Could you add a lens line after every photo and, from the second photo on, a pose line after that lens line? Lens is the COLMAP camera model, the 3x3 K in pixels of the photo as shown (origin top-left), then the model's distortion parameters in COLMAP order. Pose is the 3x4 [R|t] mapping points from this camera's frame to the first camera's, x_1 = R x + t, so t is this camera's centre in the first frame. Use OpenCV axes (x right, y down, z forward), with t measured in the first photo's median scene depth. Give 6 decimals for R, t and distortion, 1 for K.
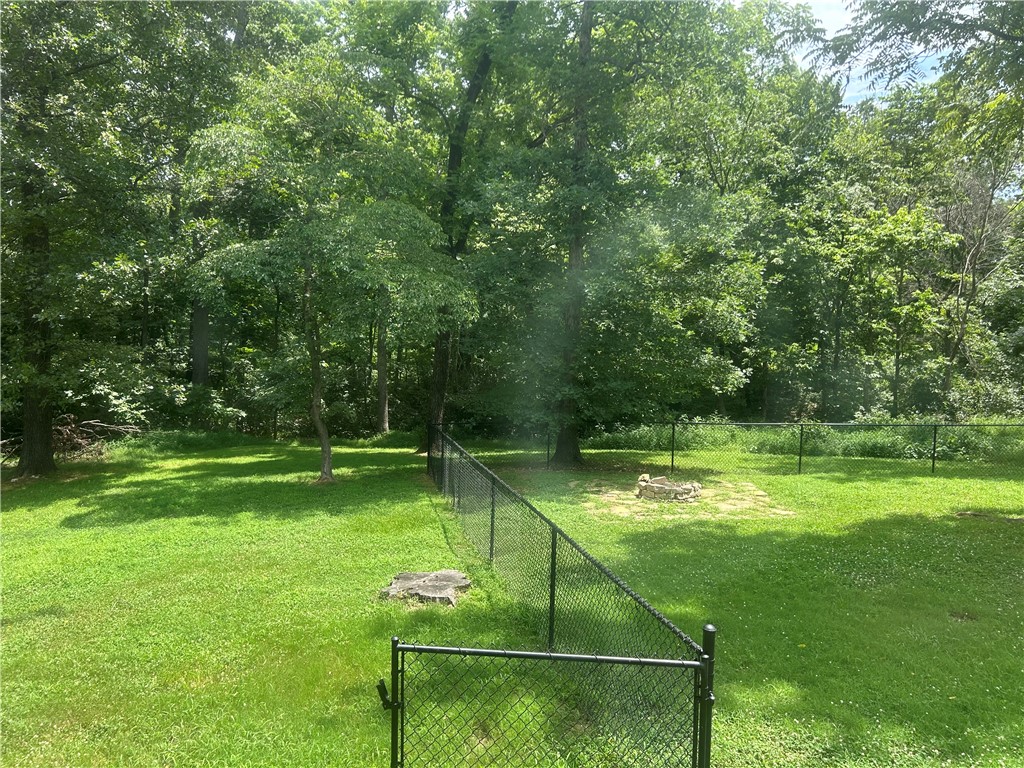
lens RADIAL K [[778.4, 0, 515.1], [0, 778.4, 381.7], [0, 0, 1]] dist [0.057846, -0.009496]
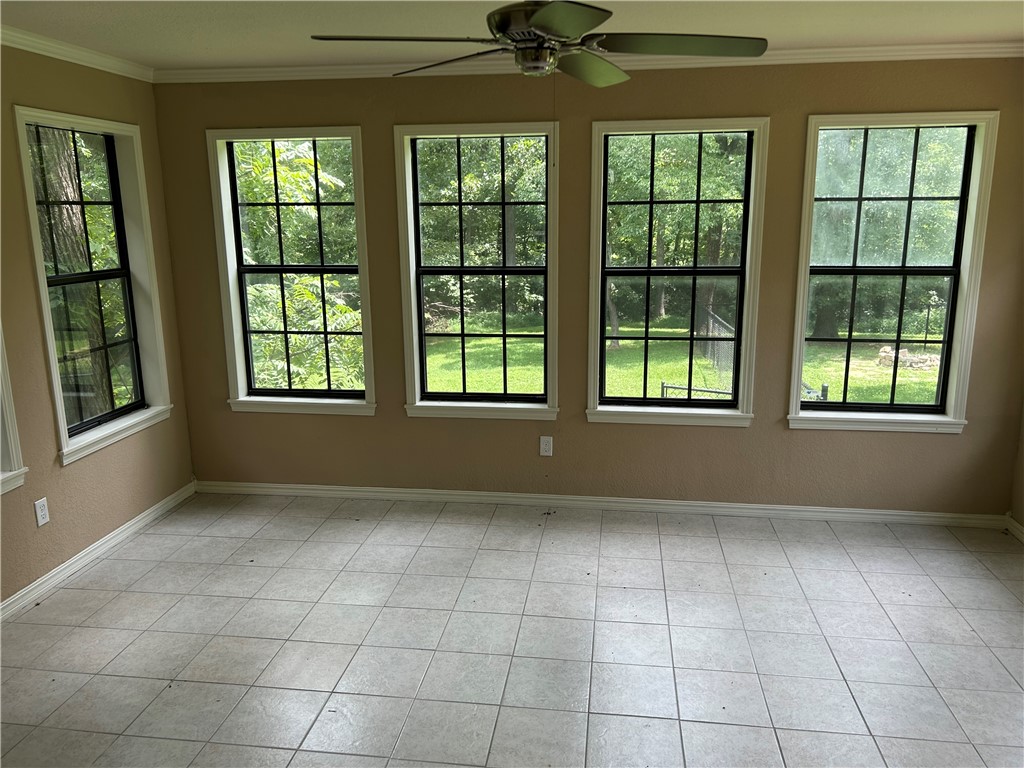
lens RADIAL K [[778.4, 0, 517.4], [0, 778.4, 390.8], [0, 0, 1]] dist [0.057846, -0.009496]
pose [[0.940157, 0.046405, -0.337566, 0.042645], [0.003811, 0.989189, 0.146597, 0.008284], [0.340719, -0.139110, 0.929816, -0.247435]]
